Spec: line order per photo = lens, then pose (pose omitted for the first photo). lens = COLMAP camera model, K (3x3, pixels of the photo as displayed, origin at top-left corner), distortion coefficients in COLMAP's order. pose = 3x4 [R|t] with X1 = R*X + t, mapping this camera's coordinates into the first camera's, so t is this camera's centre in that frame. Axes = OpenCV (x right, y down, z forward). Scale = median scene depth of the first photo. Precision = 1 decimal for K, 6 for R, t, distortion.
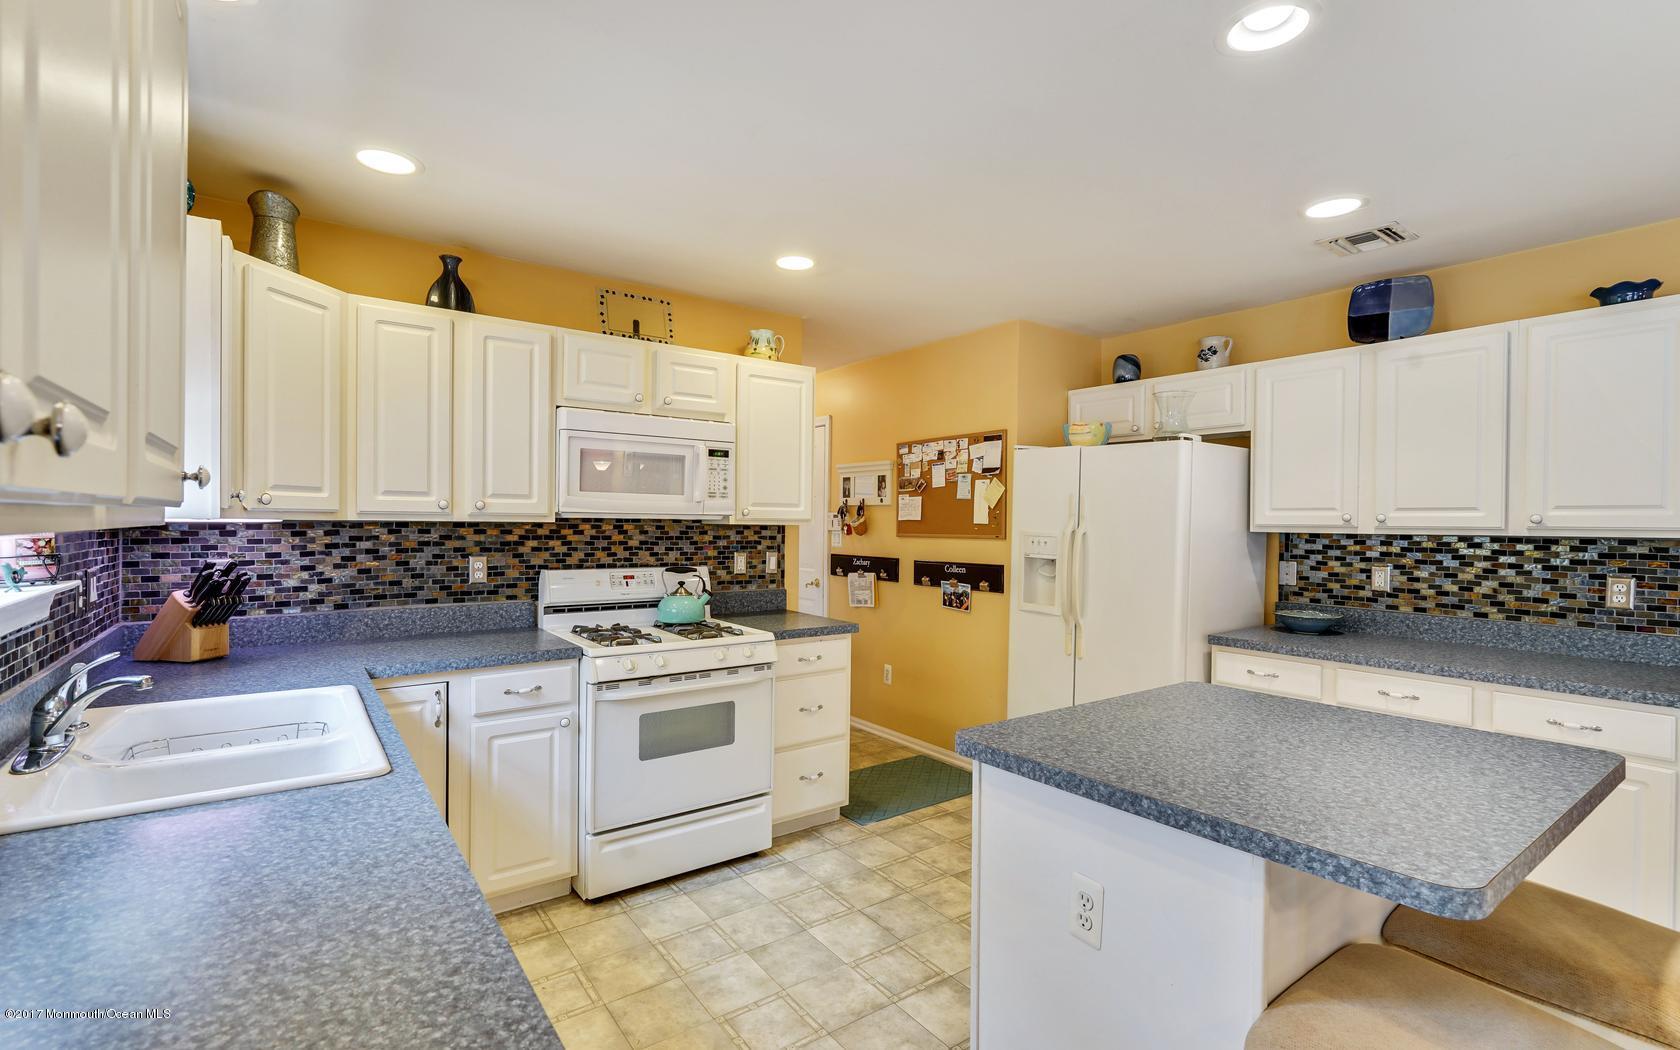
lens RADIAL K [[755.3, 0, 837.7], [0, 755.3, 533.5], [0, 0, 1]] dist [-0.004702, 0.000473]
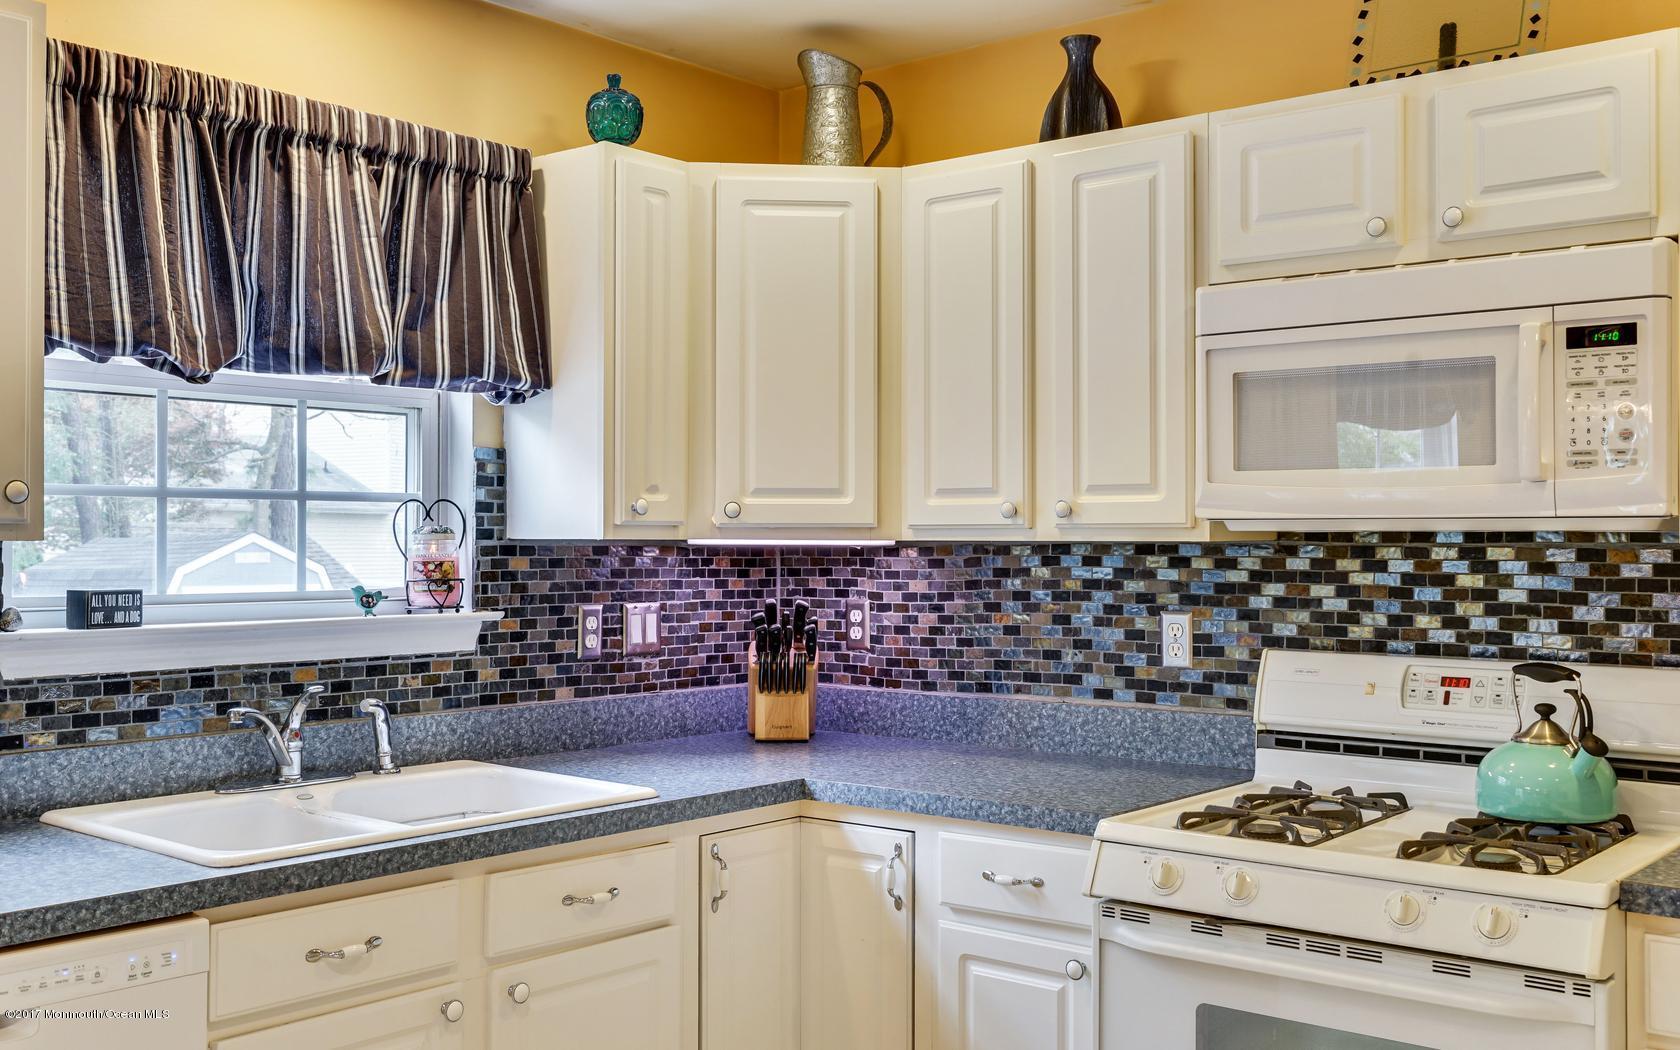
lens RADIAL K [[1636.9, 0, 837.8], [0, 1636.9, 535.6], [0, 0, 1]] dist [-0.013470, 0.000000]
pose [[0.236158, -0.013704, -0.971618, 0.486268], [-0.013911, 0.999750, -0.017482, 0.001713], [0.971615, 0.017645, 0.235908, 0.508439]]
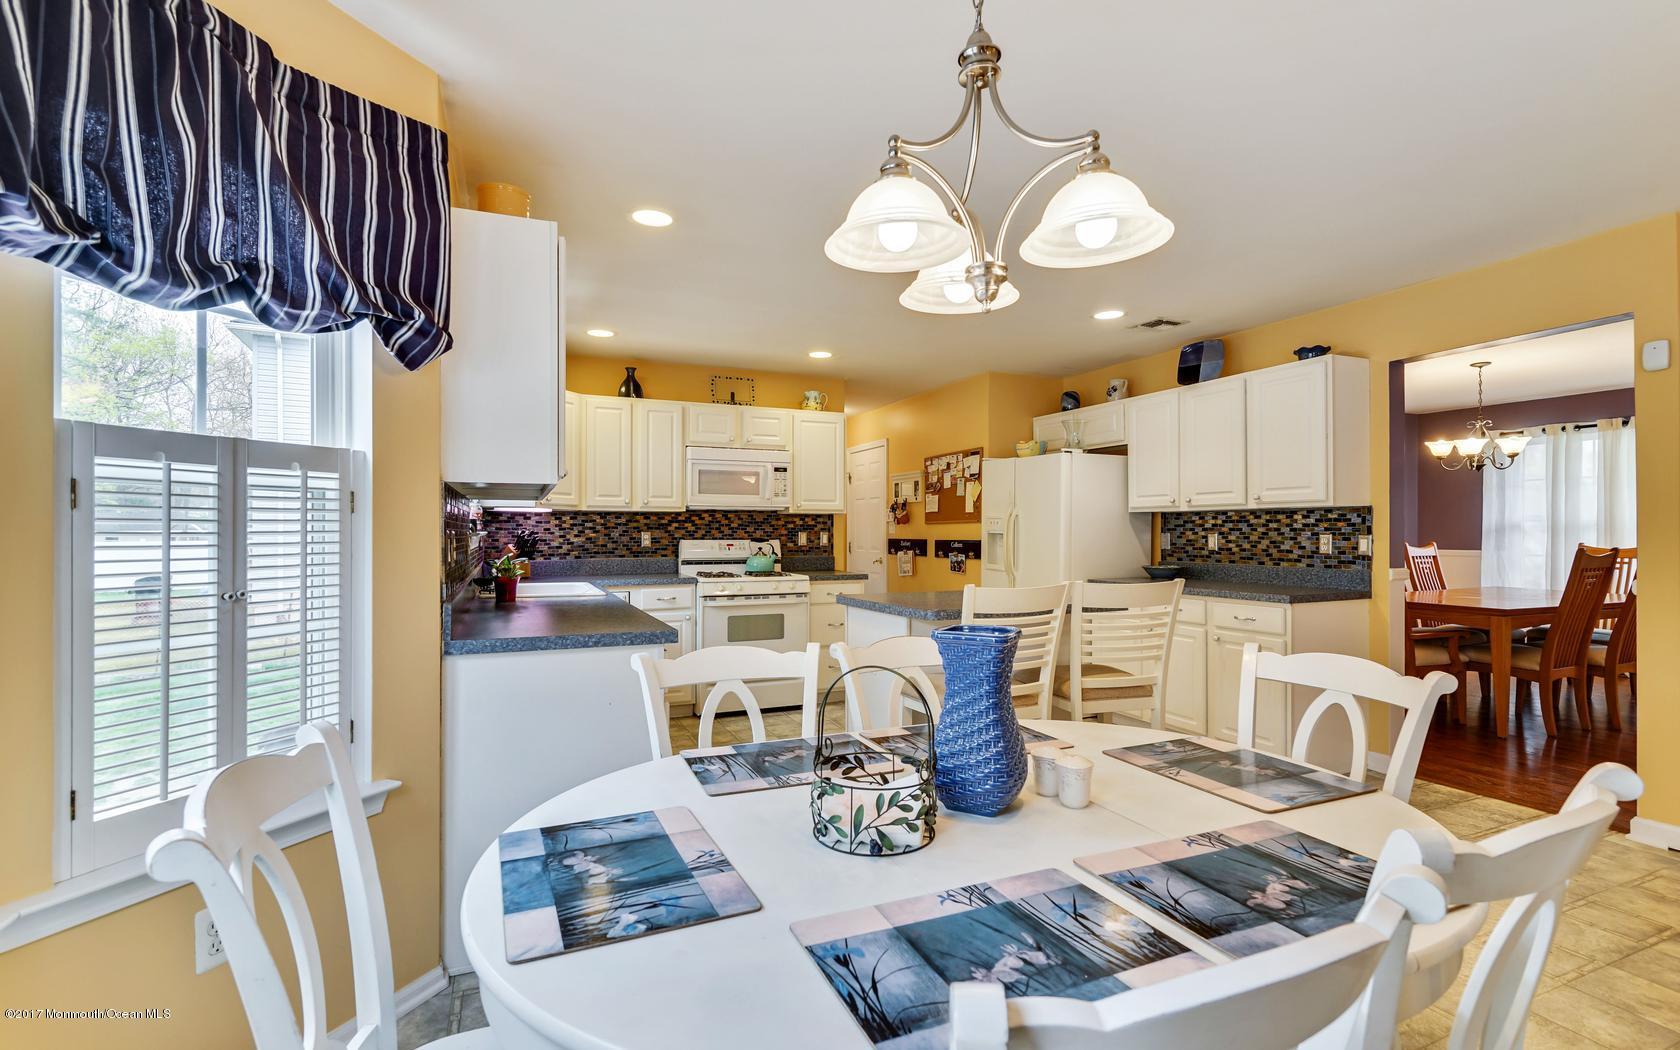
lens RADIAL K [[755.3, 0, 839.1], [0, 755.3, 534.4], [0, 0, 1]] dist [-0.004702, 0.000473]
pose [[0.976148, -0.010083, -0.216872, 0.335768], [0.007292, 0.999880, -0.013663, 0.061422], [0.216983, 0.011756, 0.976104, -0.606568]]
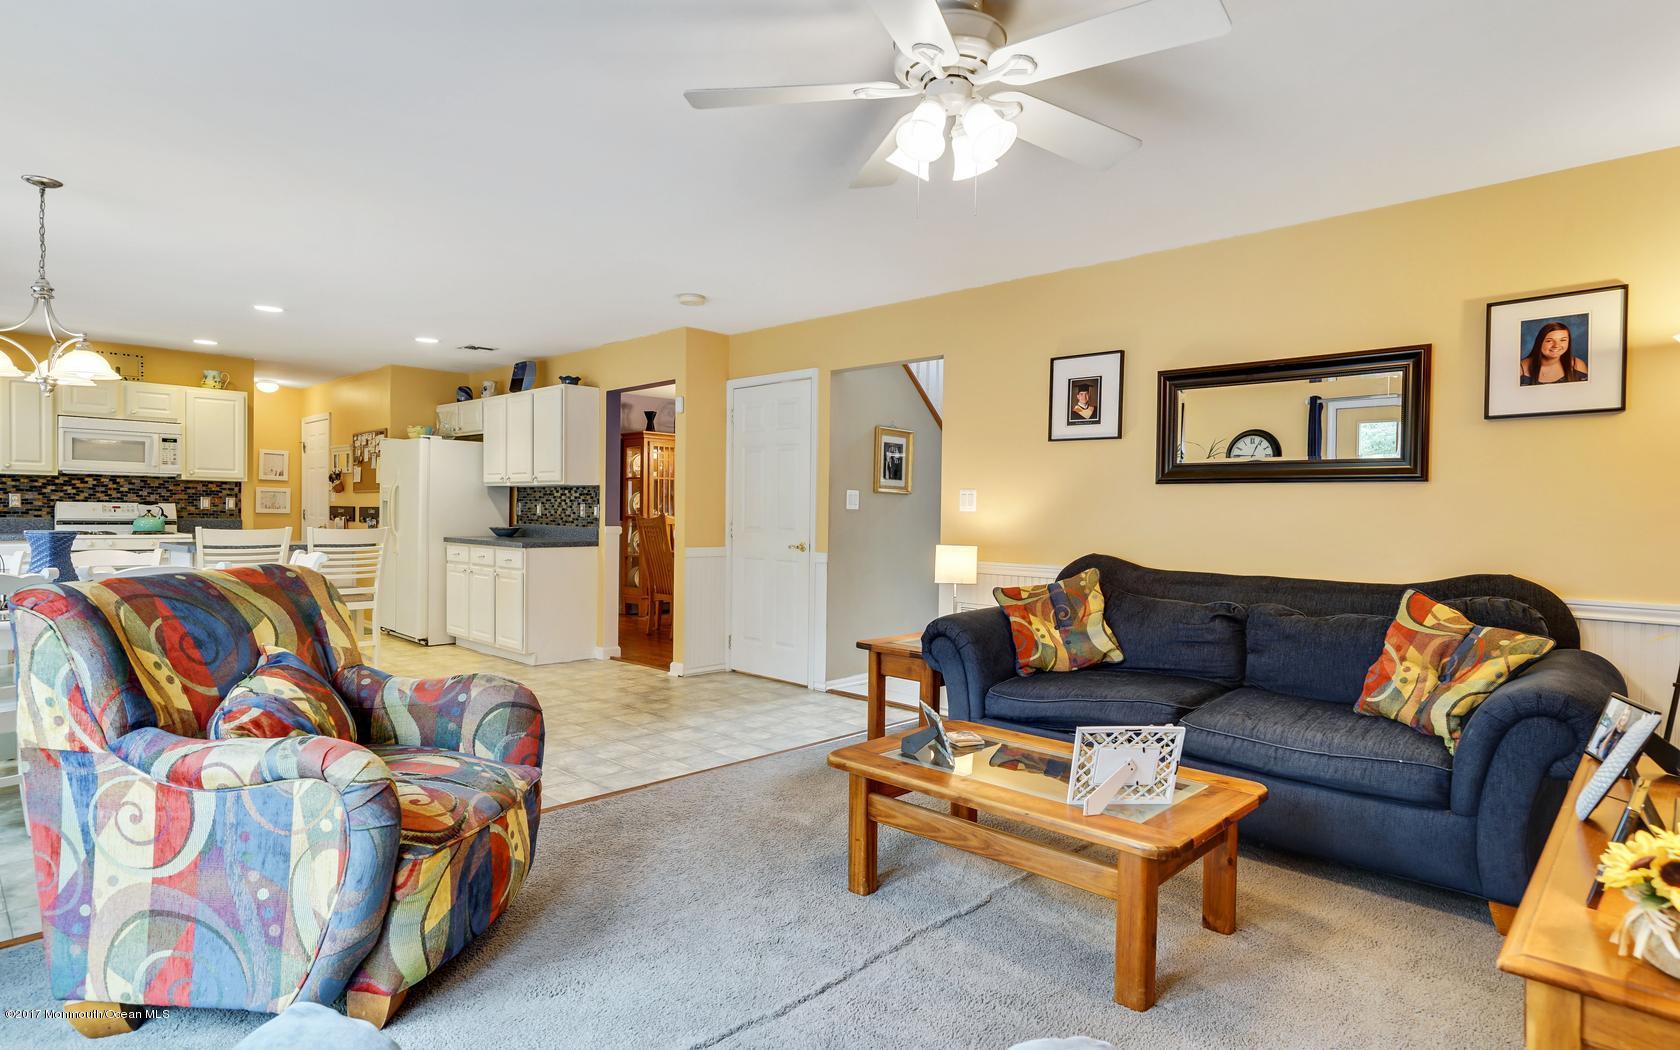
lens RADIAL K [[880.1, 0, 833.1], [0, 880.1, 525.5], [0, 0, 1]] dist [0.000064, 0.001426]
pose [[0.985136, 0.001426, 0.171768, 1.109501], [-0.002140, 0.999990, 0.003972, 0.093591], [-0.171760, -0.004280, 0.985129, -1.455263]]
